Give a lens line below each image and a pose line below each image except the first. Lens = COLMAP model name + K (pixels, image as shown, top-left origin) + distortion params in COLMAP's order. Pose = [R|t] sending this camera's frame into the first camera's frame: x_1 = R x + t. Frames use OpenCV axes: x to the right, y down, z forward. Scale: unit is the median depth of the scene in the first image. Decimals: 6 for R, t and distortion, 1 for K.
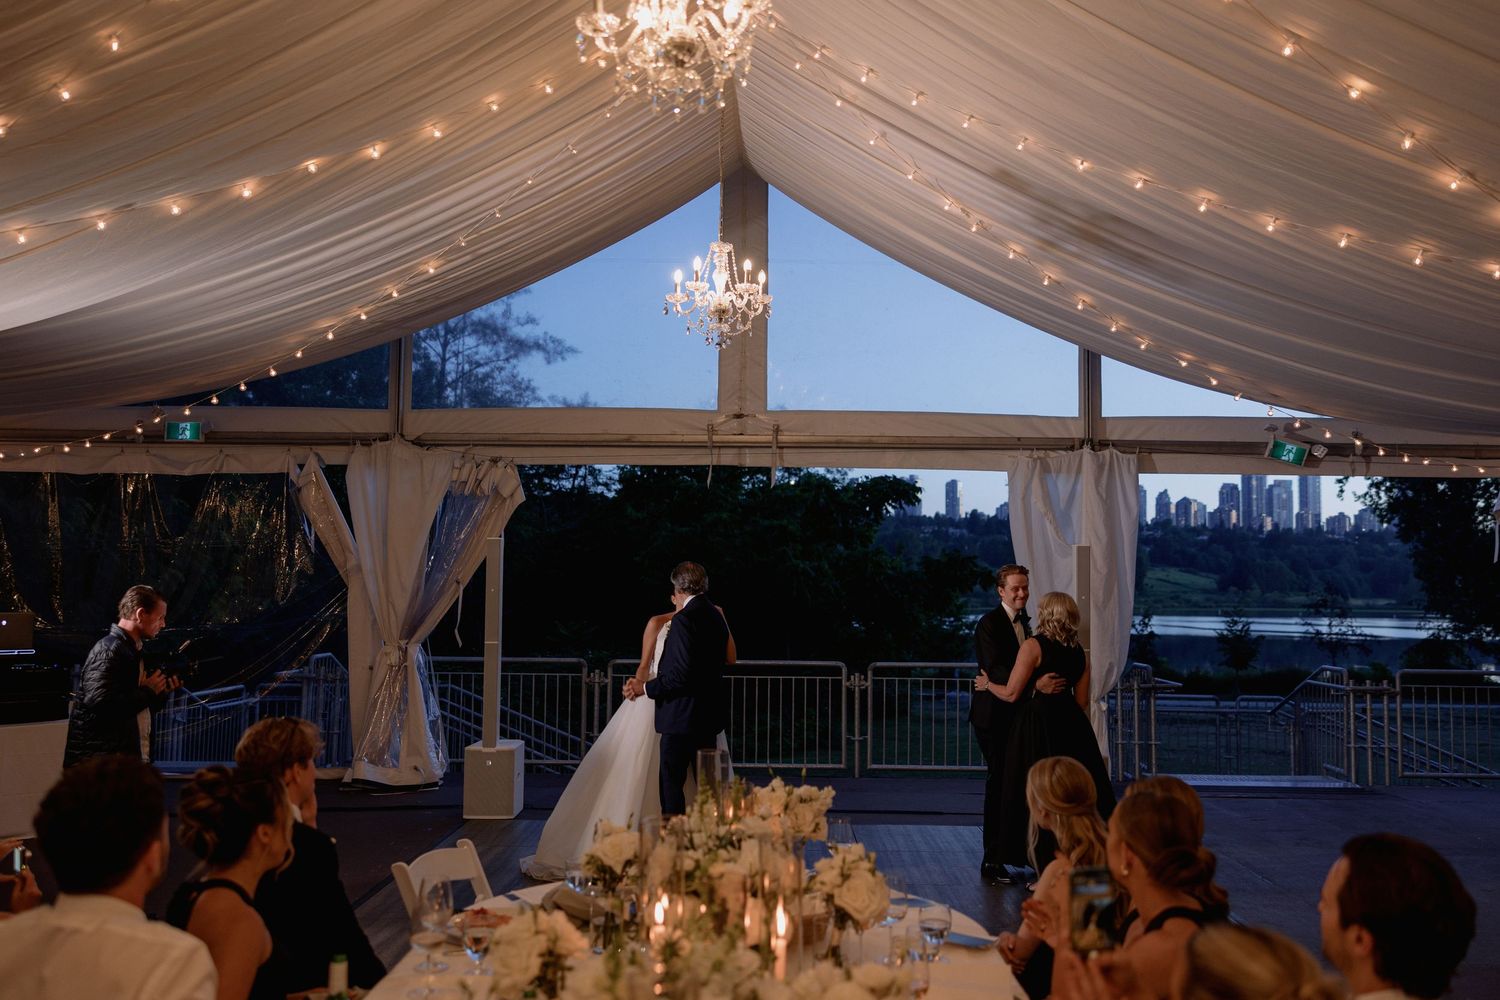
lens RADIAL K [[1284.6, 0, 749.0], [0, 1284.6, 488.2], [0, 0, 1]] dist [-0.005691, 0.006739]
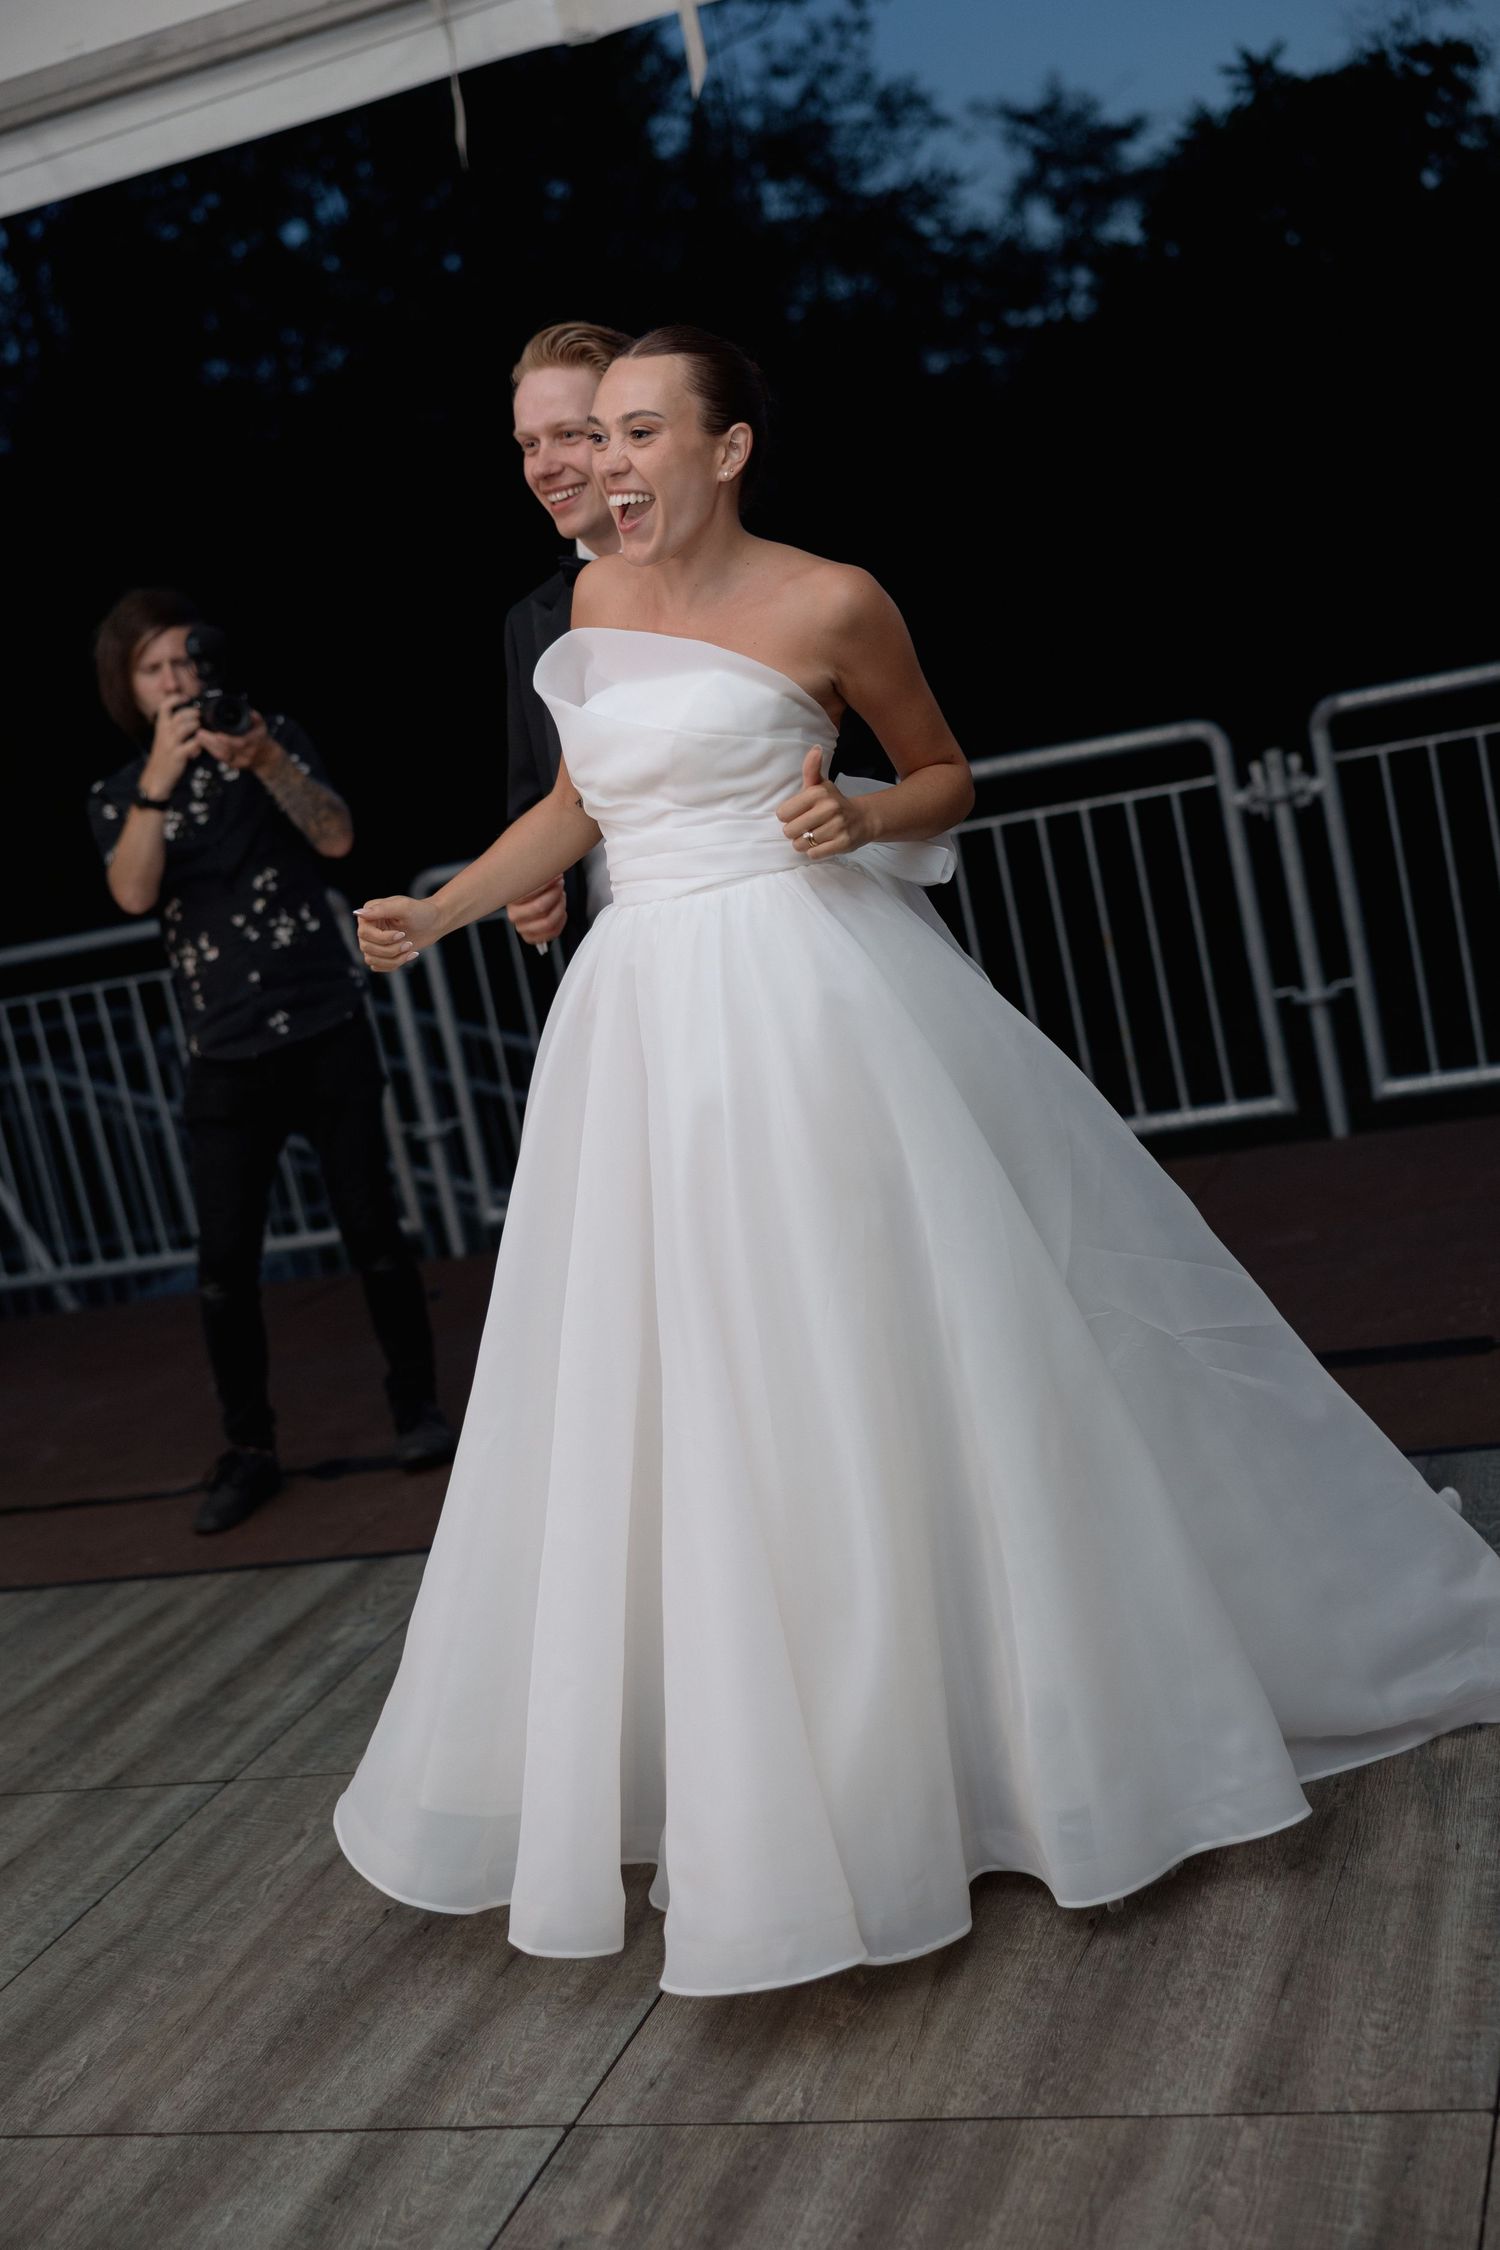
lens RADIAL K [[2795.7, 0, 747.9], [0, 2795.7, 1128.2], [0, 0, 1]] dist [-0.007683, 0.000000]
pose [[0.927057, -0.150874, -0.343225, 0.177044], [0.239081, 0.943071, 0.231210, 0.063958], [0.288801, -0.296404, 0.910351, 0.461488]]
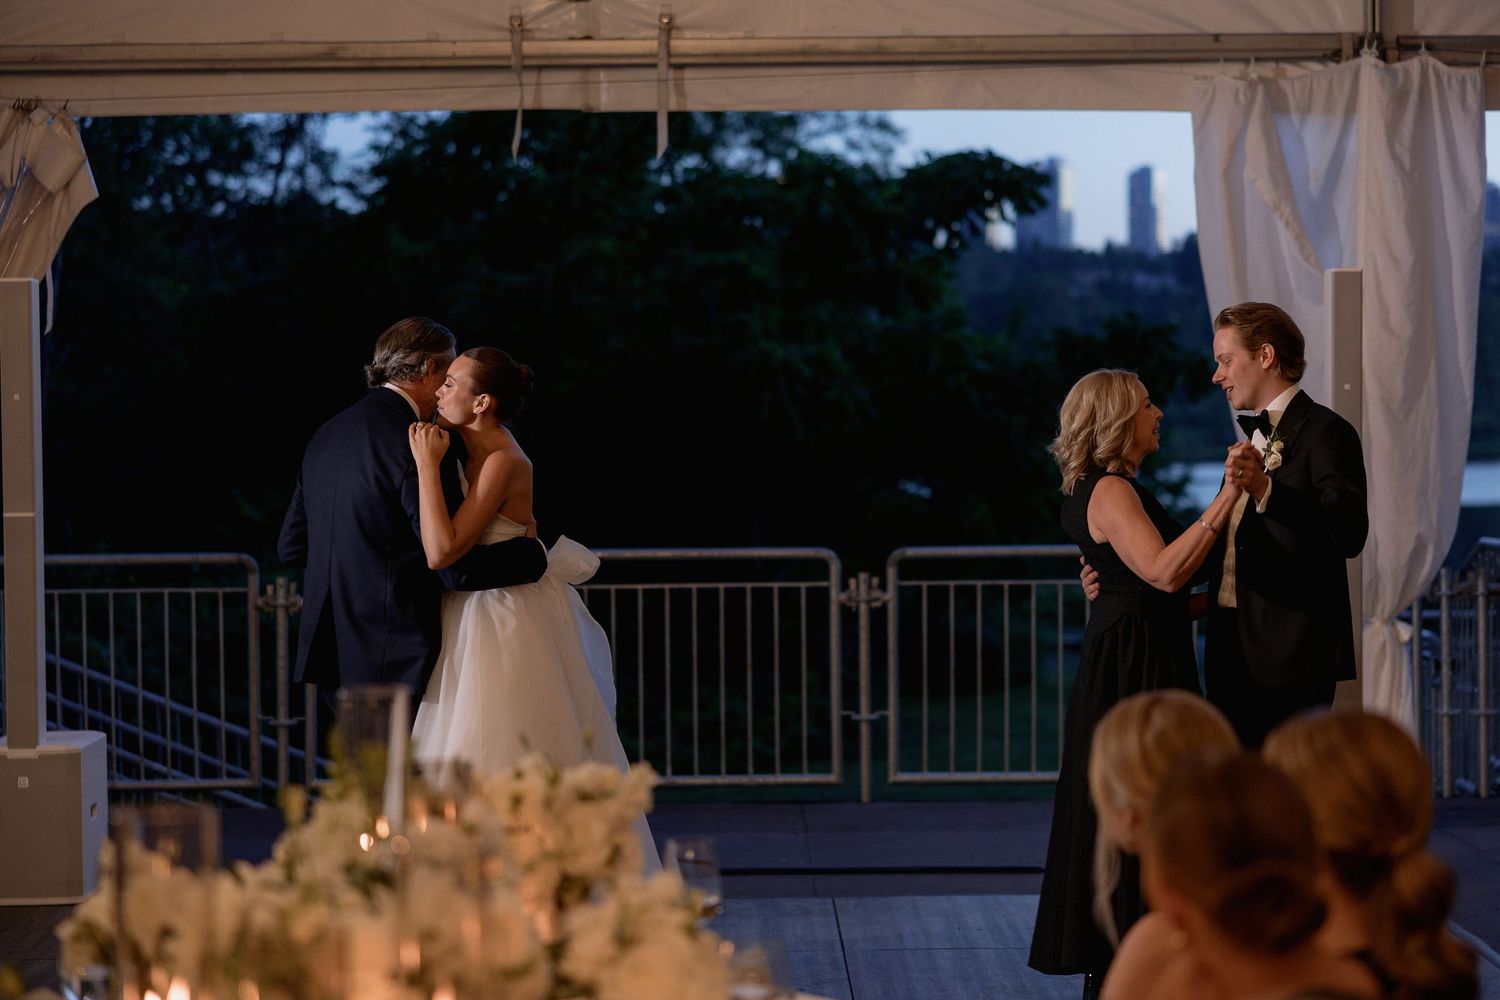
lens RADIAL K [[2879.5, 0, 756.5], [0, 2879.5, 461.7], [0, 0, 1]] dist [-0.002539, 0.000000]
pose [[0.999562, -0.020216, 0.021634, 0.027545], [0.018119, 0.995496, 0.093061, 0.011775], [-0.023417, -0.092628, 0.995425, 0.005055]]
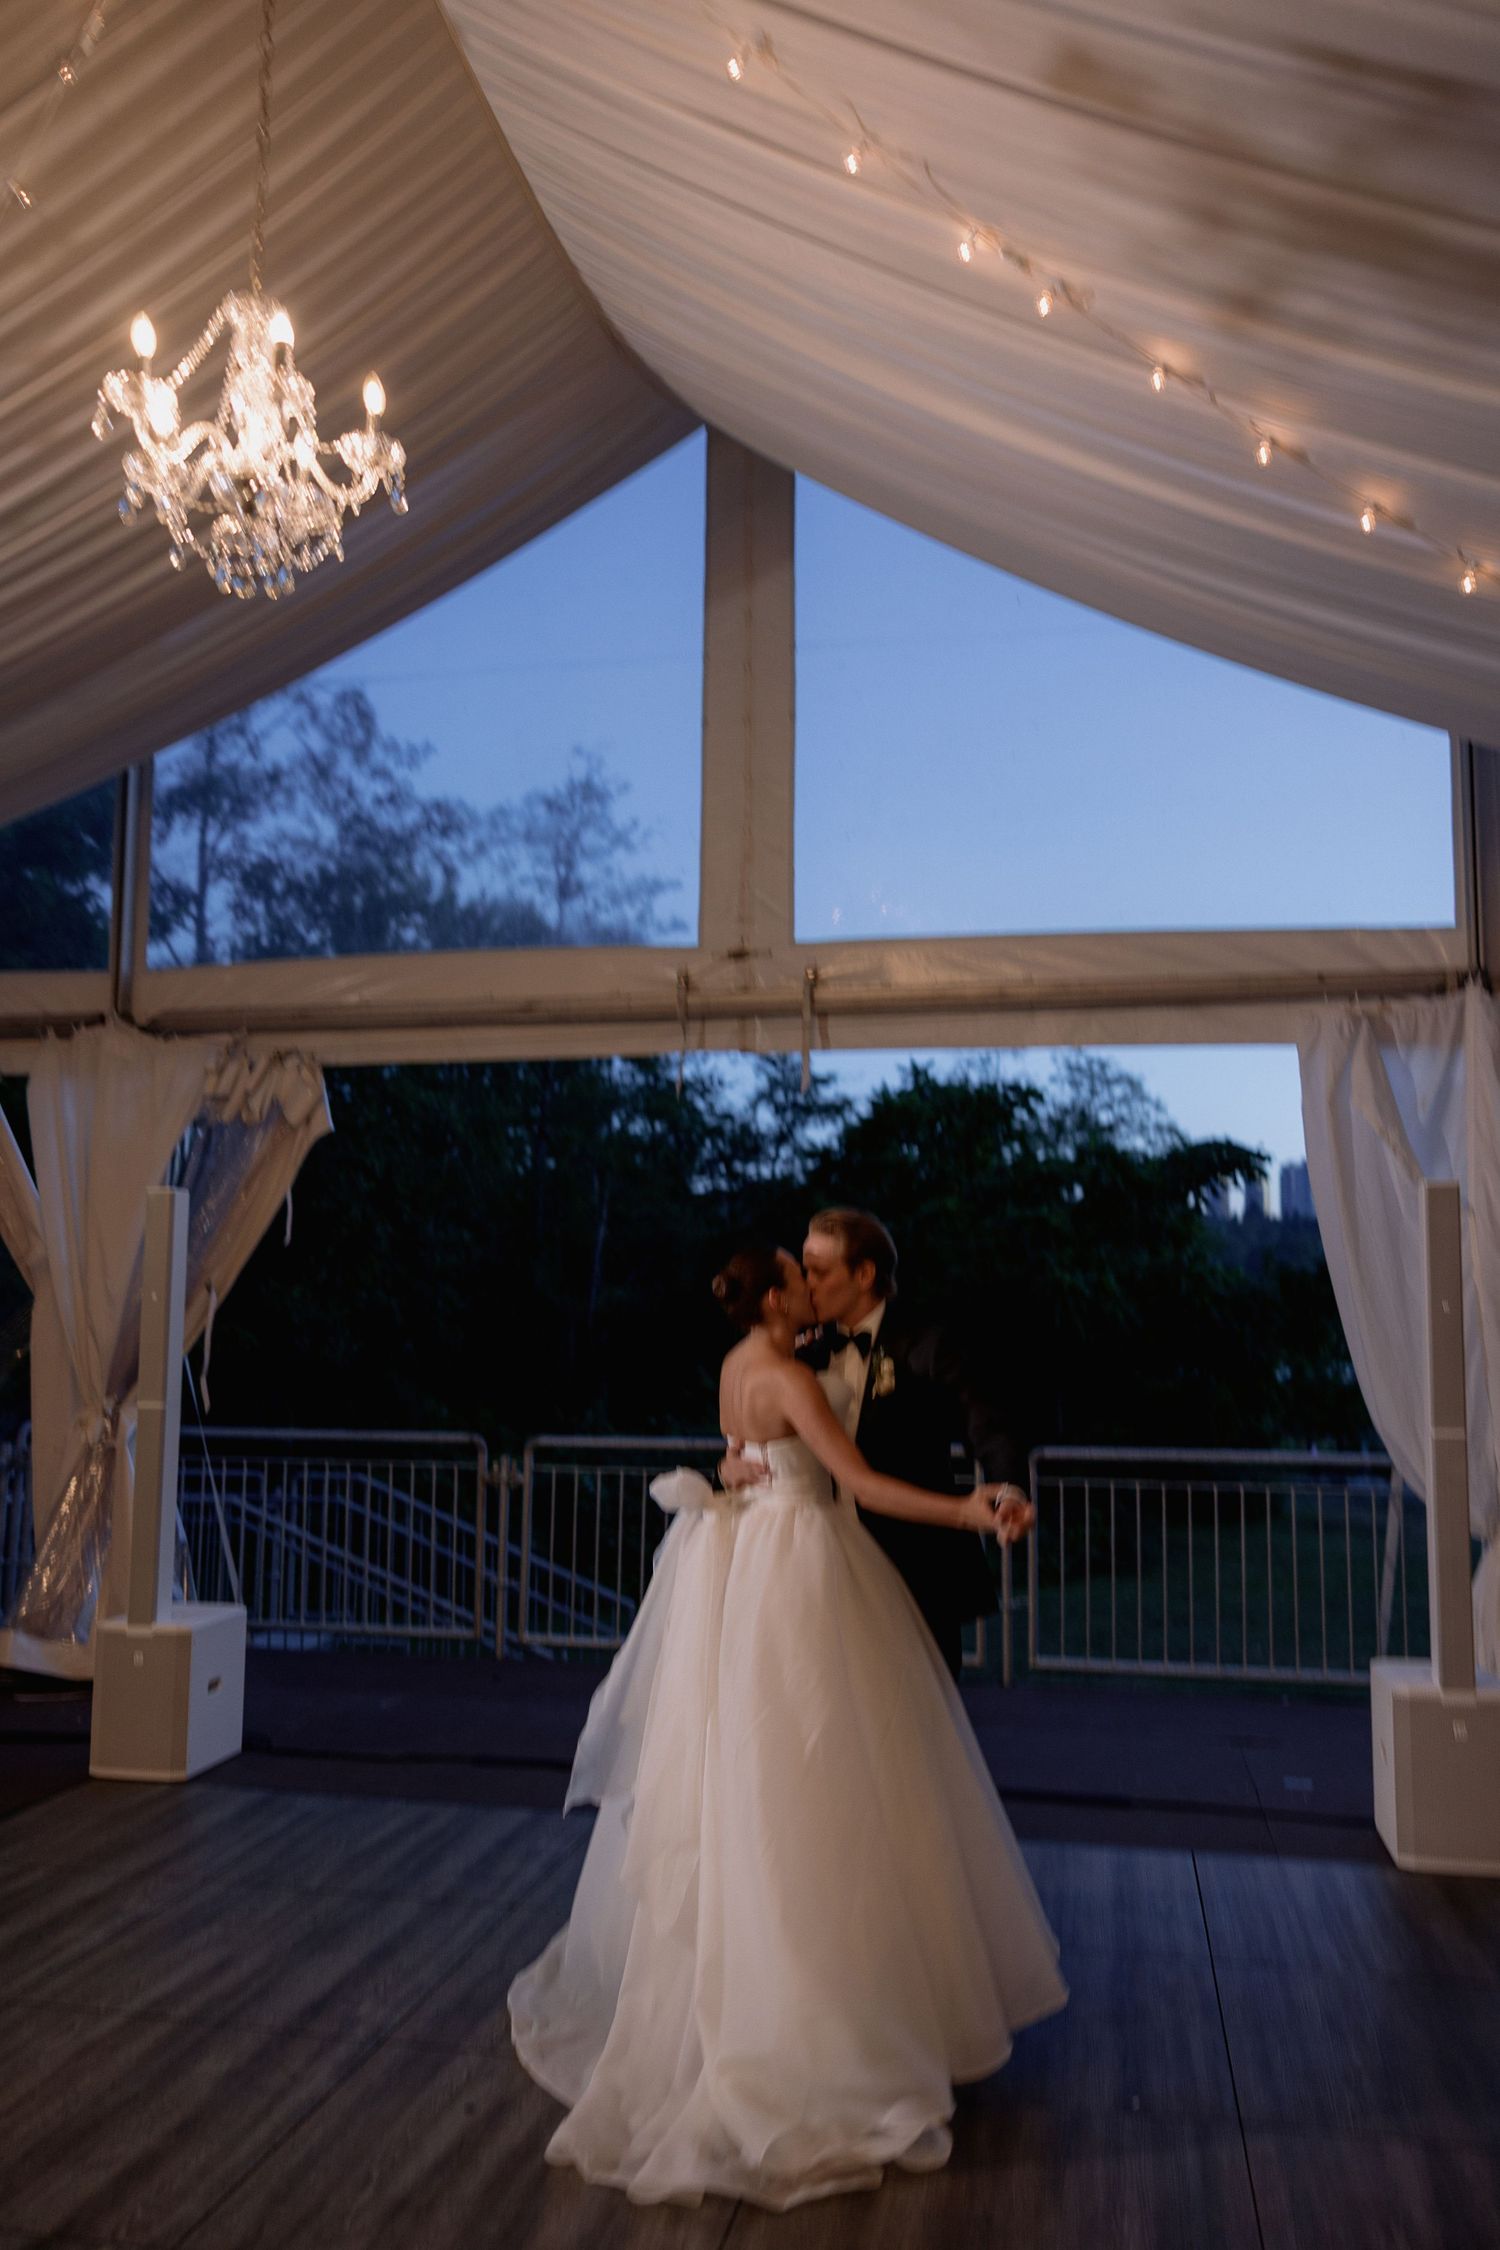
lens RADIAL K [[1754.4, 0, 729.2], [0, 1754.4, 1123.2], [0, 0, 1]] dist [0.012341, -0.017040]
pose [[0.981185, -0.022906, -0.191707, 0.118938], [0.015975, 0.999164, -0.037622, 0.035708], [0.192409, 0.033852, 0.980731, 0.327447]]
